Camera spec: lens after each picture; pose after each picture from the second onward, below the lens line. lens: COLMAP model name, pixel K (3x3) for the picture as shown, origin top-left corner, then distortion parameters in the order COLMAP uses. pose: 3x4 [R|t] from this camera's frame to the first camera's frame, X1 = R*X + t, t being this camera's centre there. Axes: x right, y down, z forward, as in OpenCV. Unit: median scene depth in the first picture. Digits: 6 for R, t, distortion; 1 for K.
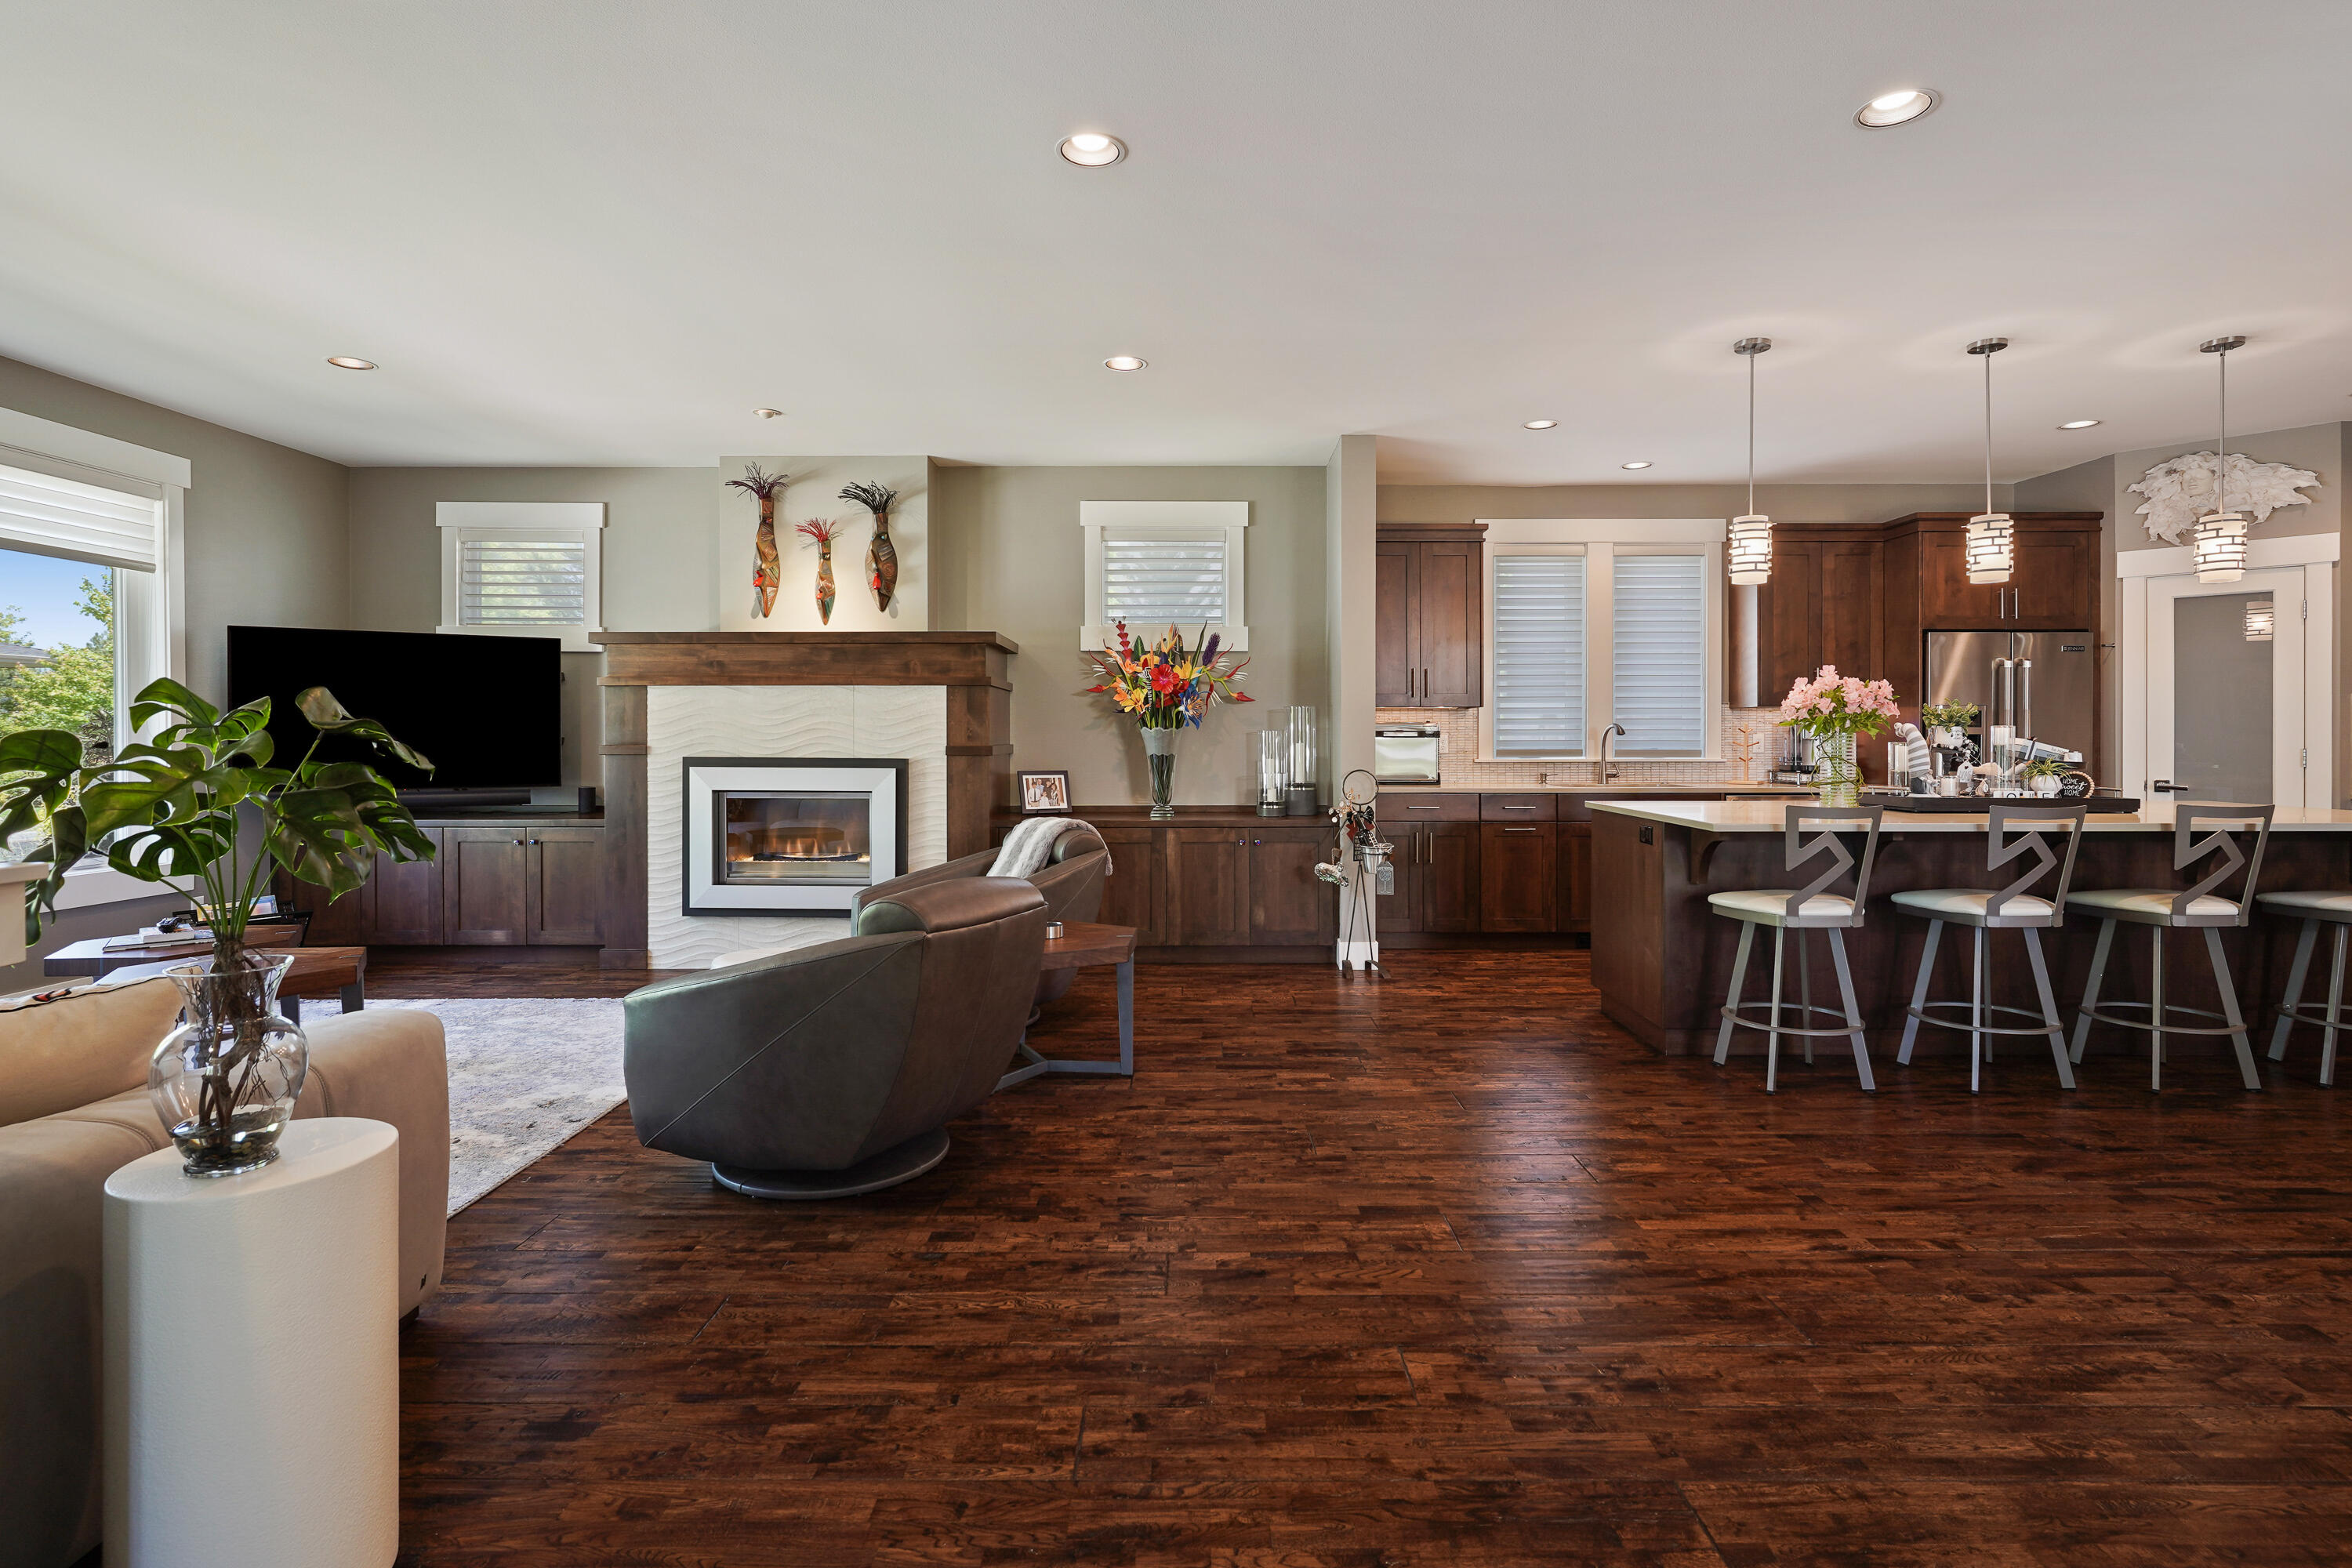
lens RADIAL K [[1176.7, 0, 1187.7], [0, 1176.7, 737.9], [0, 0, 1]] dist [-0.013058, 0.008664]
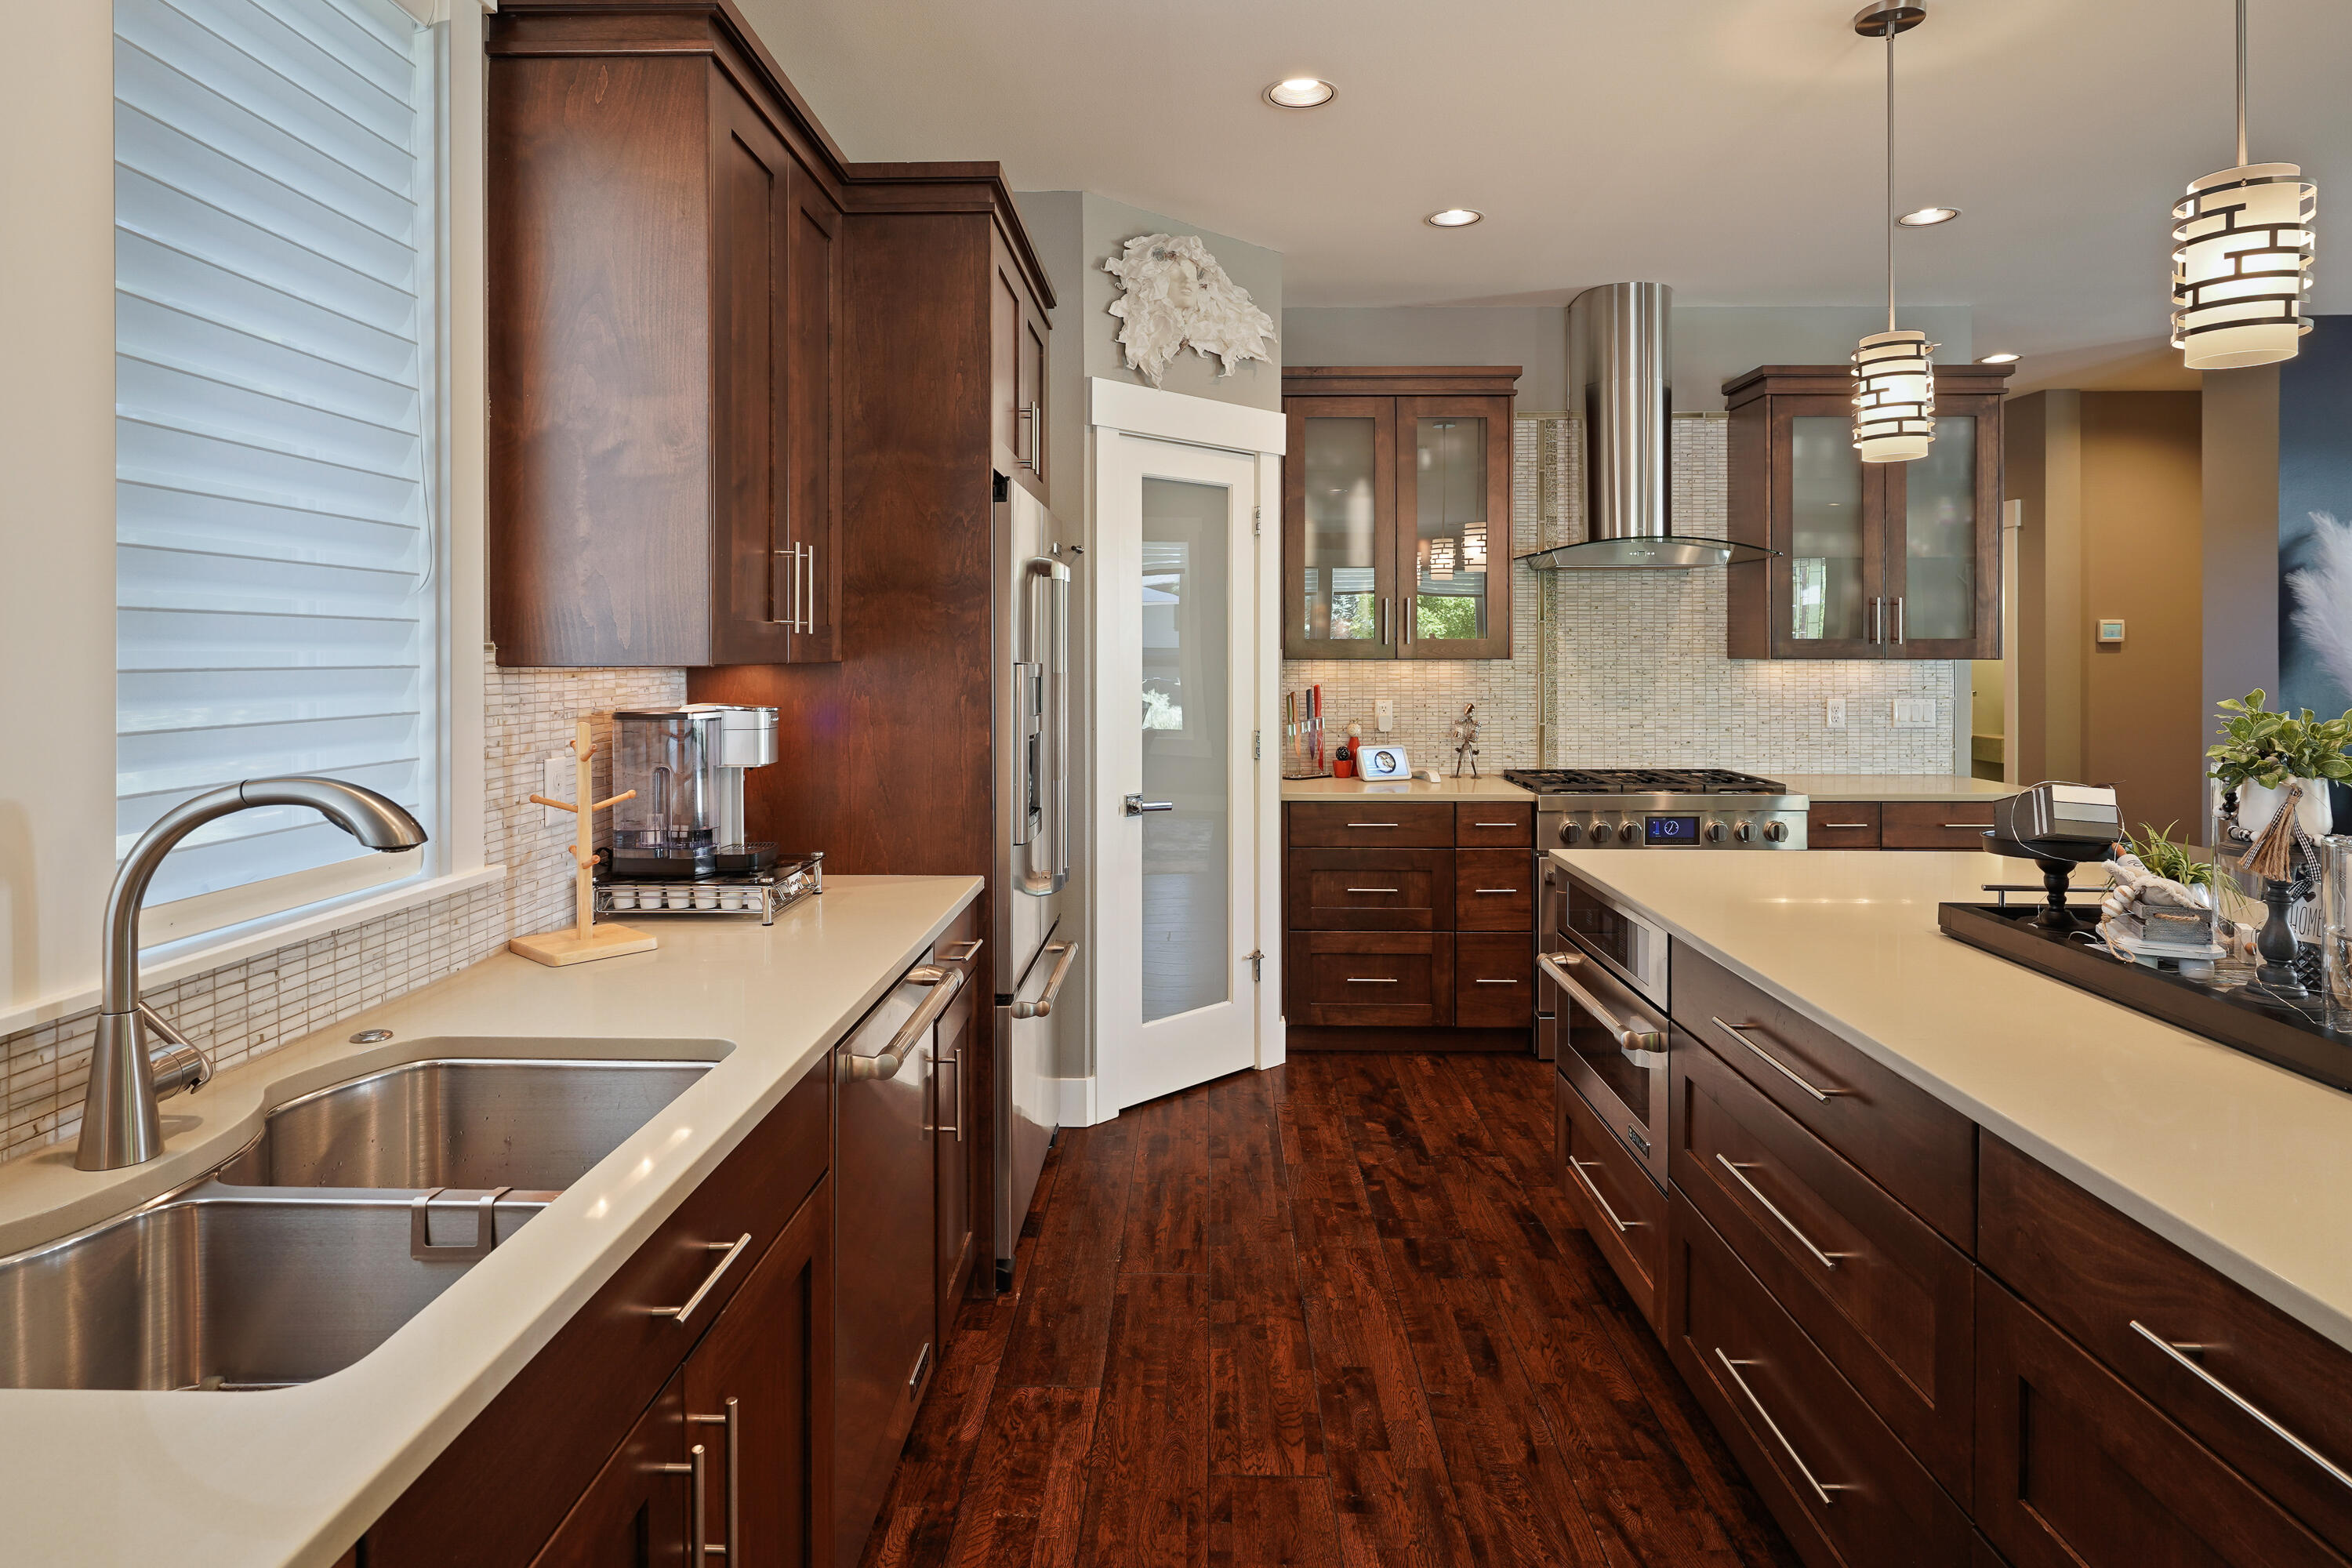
lens RADIAL K [[1304.5, 0, 1188.8], [0, 1304.5, 653.9], [0, 0, 1]] dist [-0.004555, 0.001779]
pose [[0.014677, -0.002313, 0.999890, 0.203164], [-0.000603, 0.999997, 0.002322, -0.033861], [-0.999892, -0.000637, 0.014676, 0.984925]]
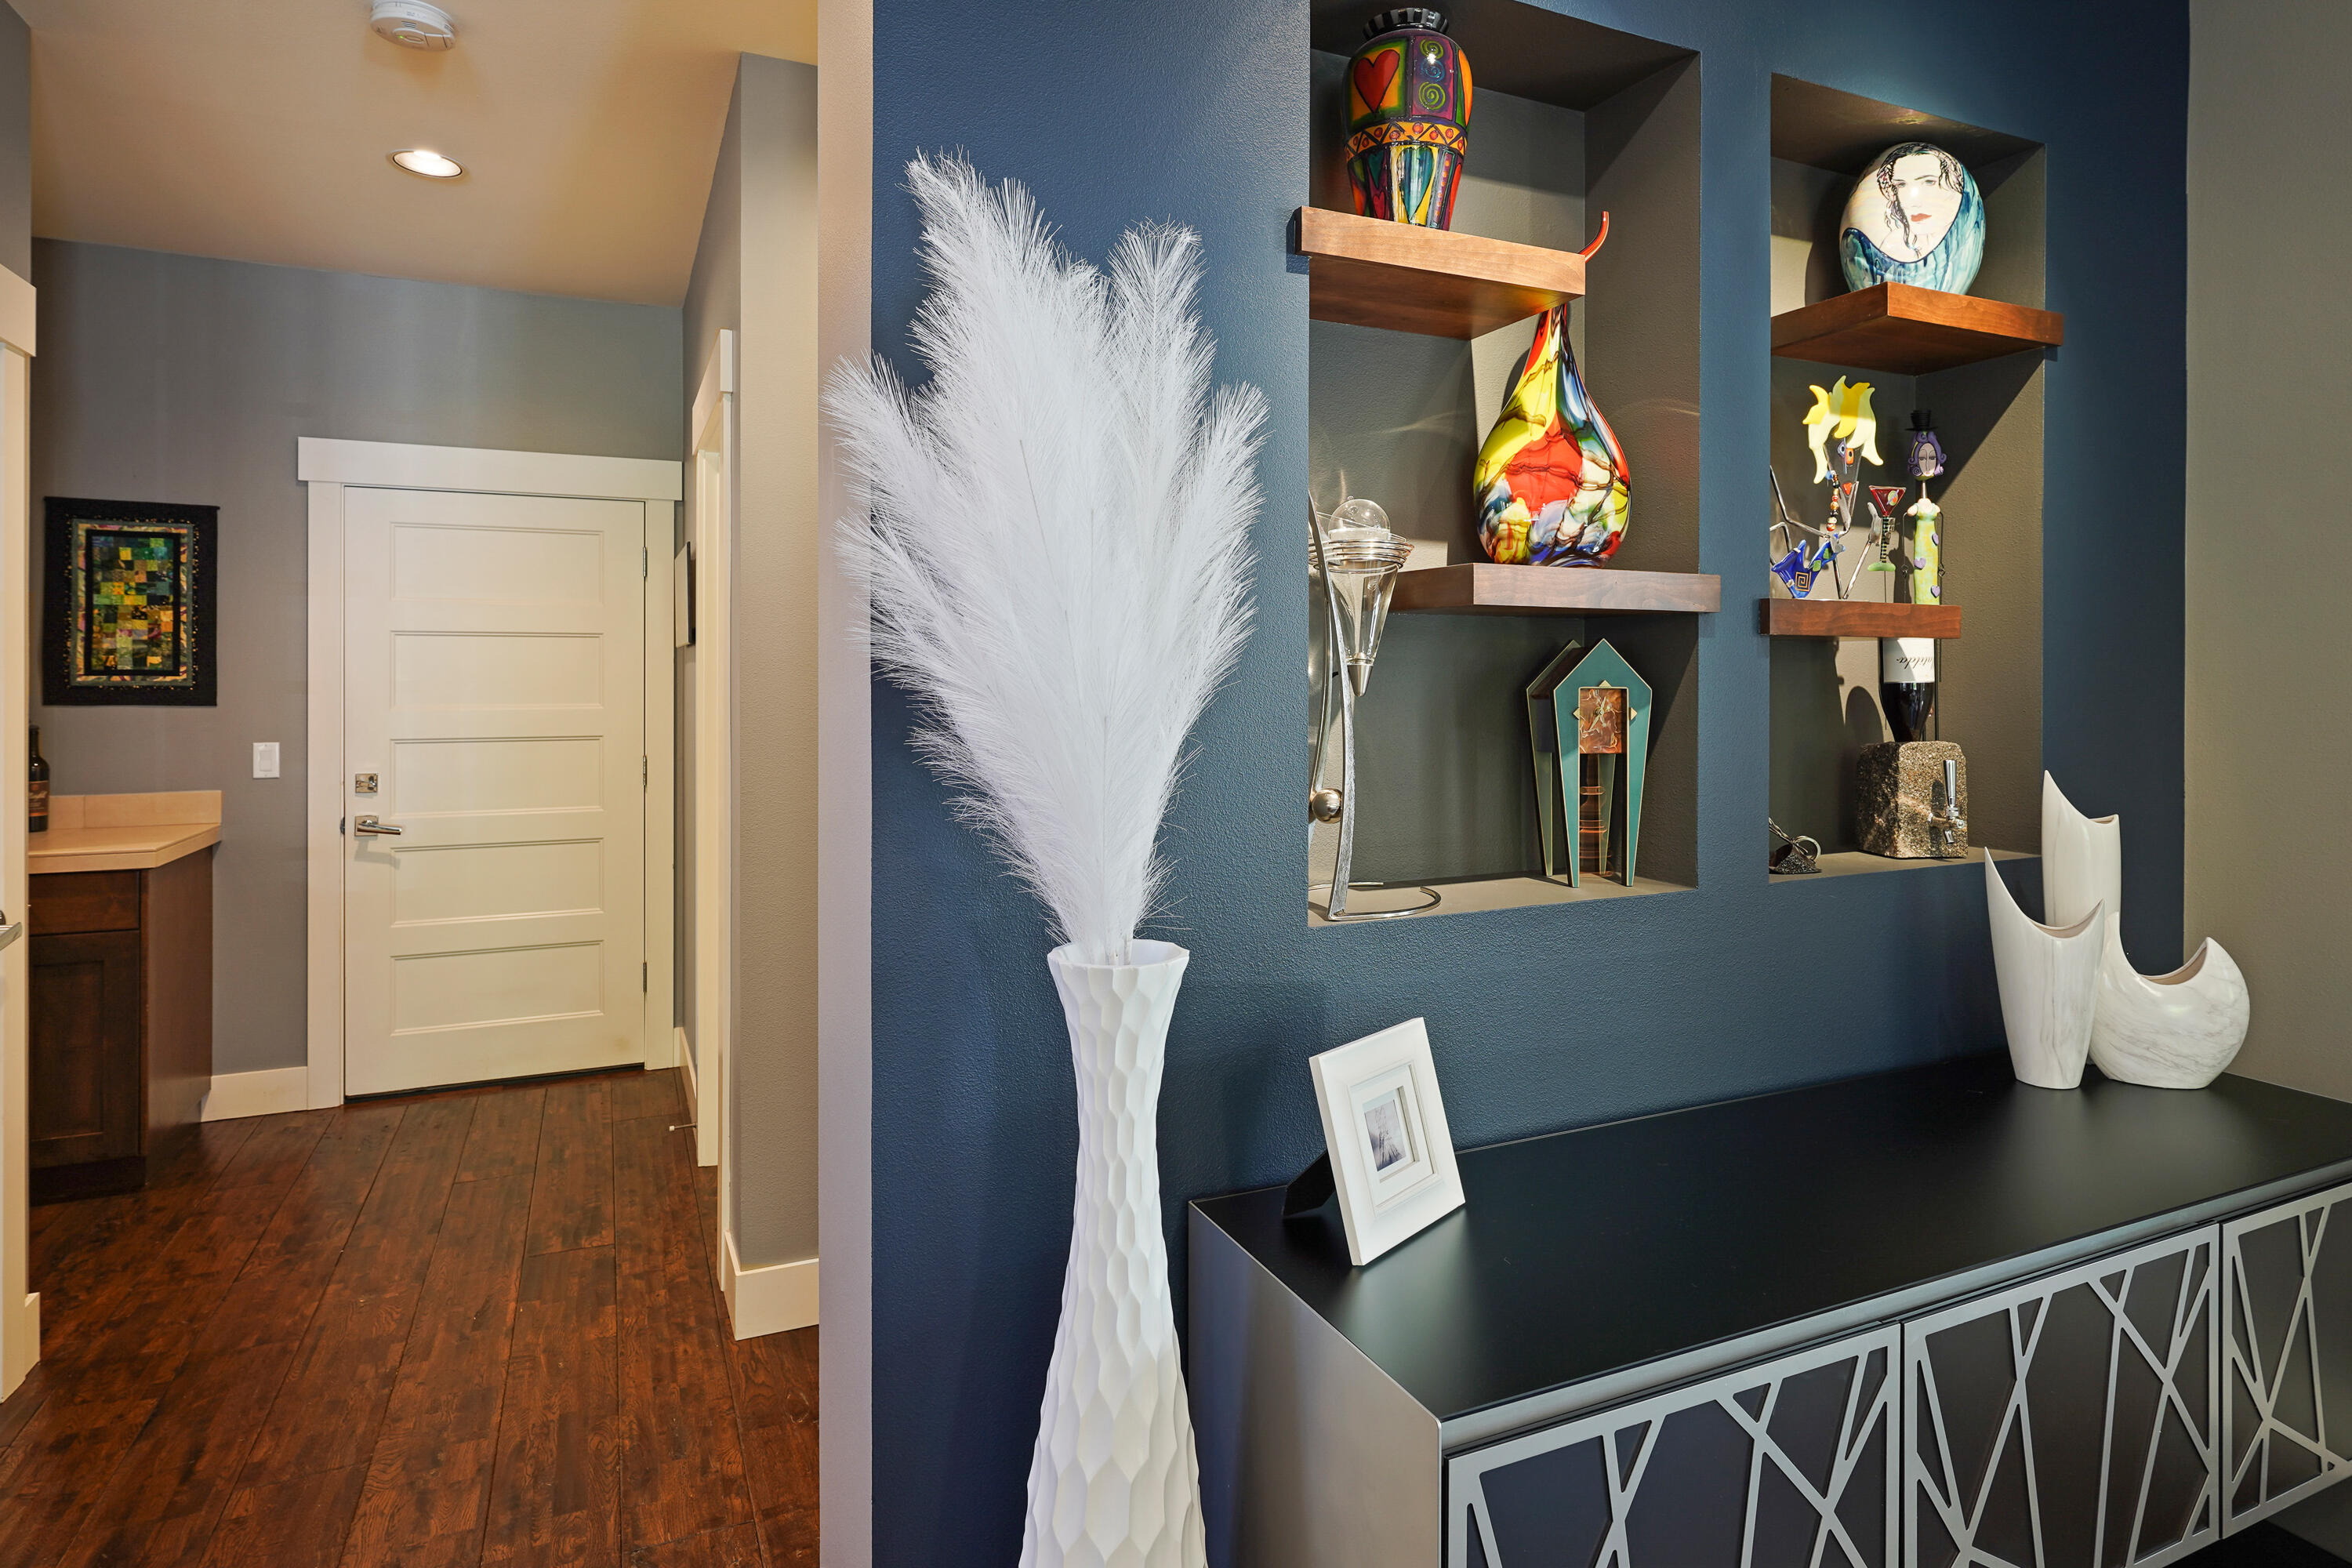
lens RADIAL K [[1304.5, 0, 1146.2], [0, 1304.5, 682.3], [0, 0, 1]] dist [-0.004555, 0.001779]
pose [[-0.393124, -0.001184, 0.919485, 0.839320], [-0.004514, 0.999990, -0.000643, -0.035917], [-0.919474, -0.004404, -0.393125, 0.319687]]
